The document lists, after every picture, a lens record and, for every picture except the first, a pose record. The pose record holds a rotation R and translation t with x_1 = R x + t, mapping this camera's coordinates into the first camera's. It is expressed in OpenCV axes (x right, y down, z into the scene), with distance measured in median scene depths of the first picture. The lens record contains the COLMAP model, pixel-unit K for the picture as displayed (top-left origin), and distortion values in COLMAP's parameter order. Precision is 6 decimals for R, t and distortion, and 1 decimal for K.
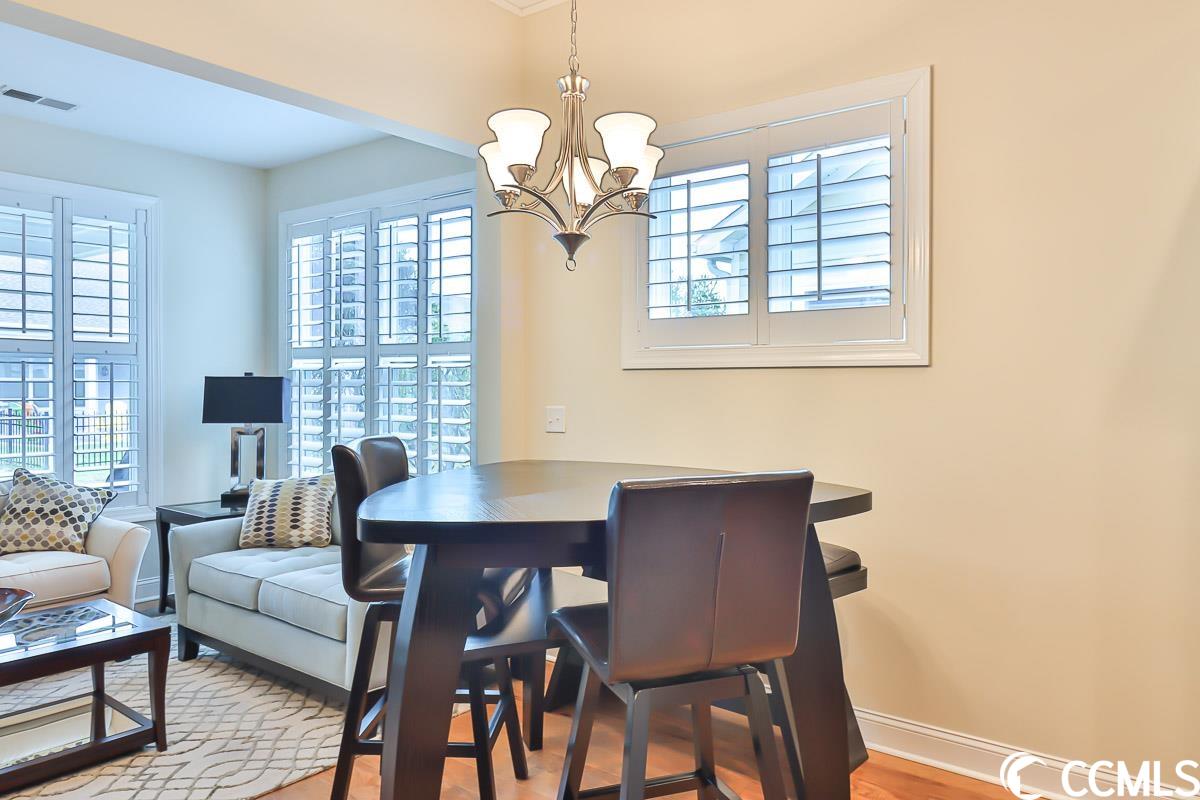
lens RADIAL K [[809.3, 0, 601.8], [0, 809.3, 398.8], [0, 0, 1]] dist [-0.022295, 0.004914]
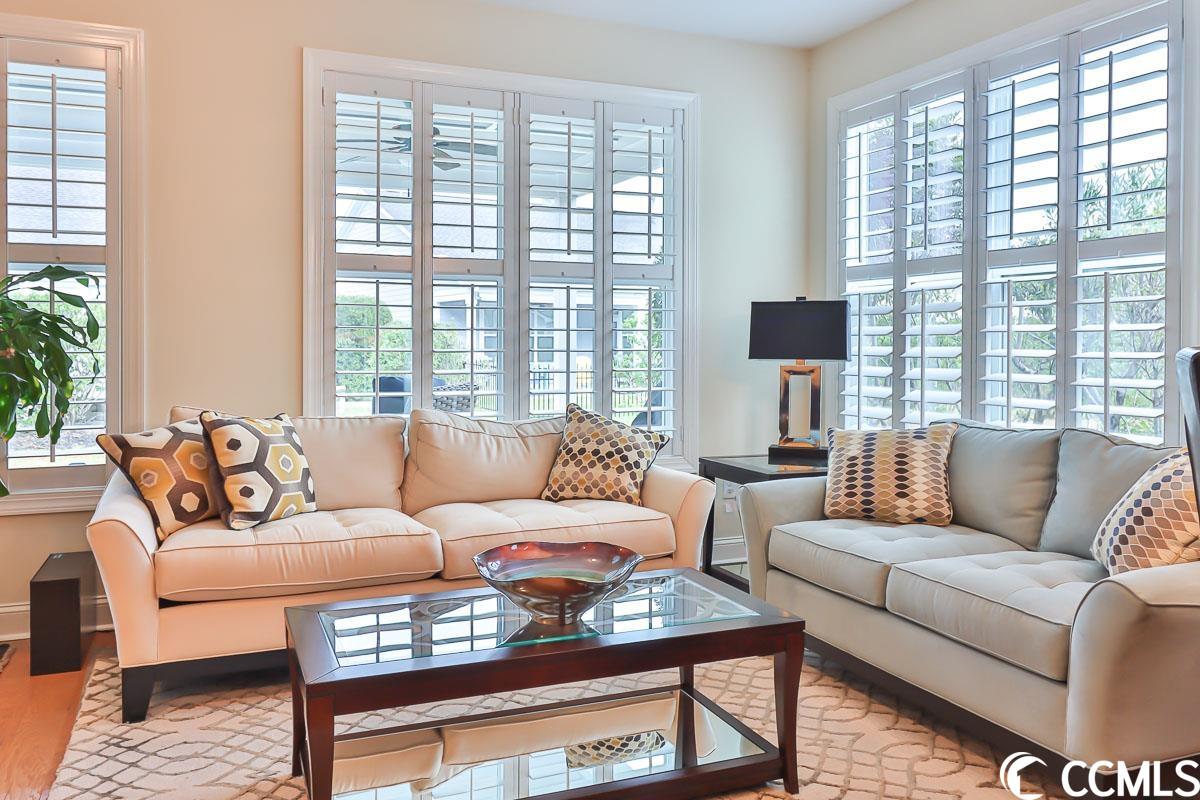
lens RADIAL K [[895.1, 0, 577.9], [0, 895.1, 353.3], [0, 0, 1]] dist [0.007282, -0.004029]
pose [[0.866629, 0.003448, -0.498941, -0.229722], [-0.006947, 0.999963, -0.005157, 0.036441], [0.498904, 0.007935, 0.866621, 0.147264]]
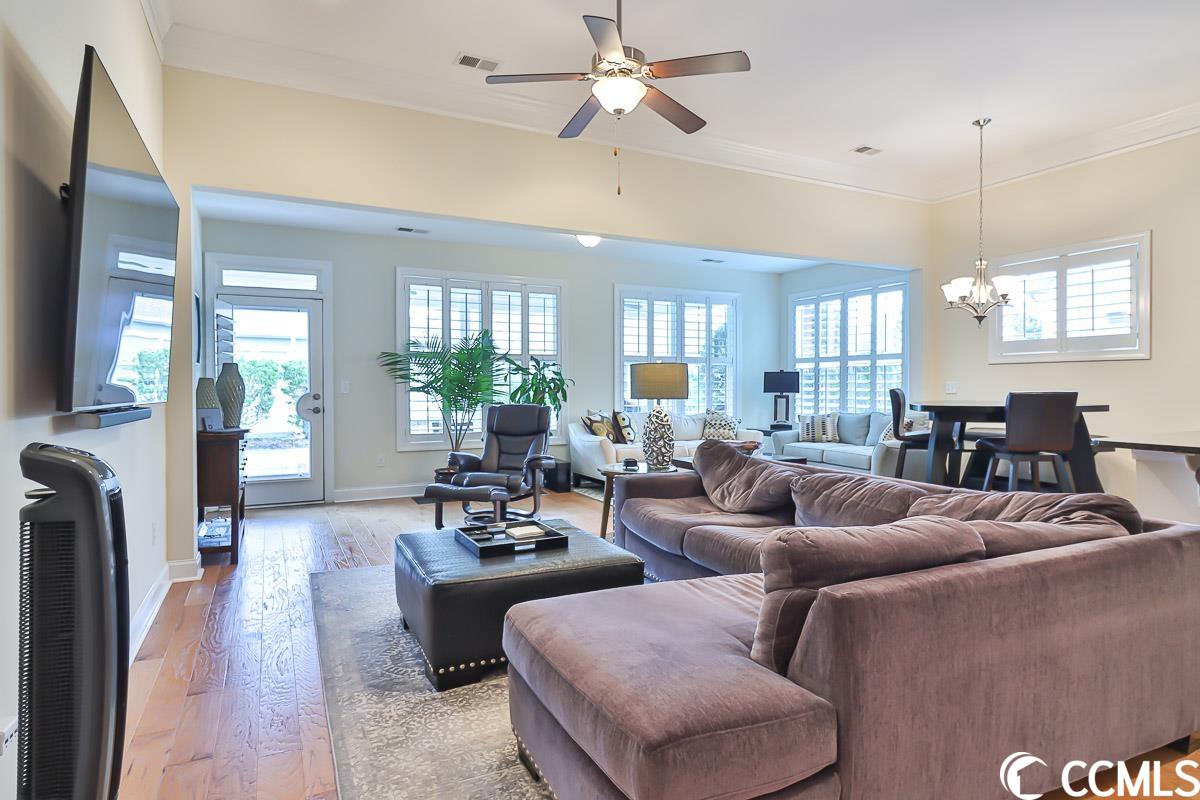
lens RADIAL K [[631.1, 0, 597.2], [0, 631.1, 393.0], [0, 0, 1]] dist [-0.004343, -0.000829]
pose [[0.897926, -0.000973, -0.440145, -0.163396], [-0.001417, 0.999986, -0.005102, 0.049119], [0.440143, 0.005205, 0.897912, -0.952908]]
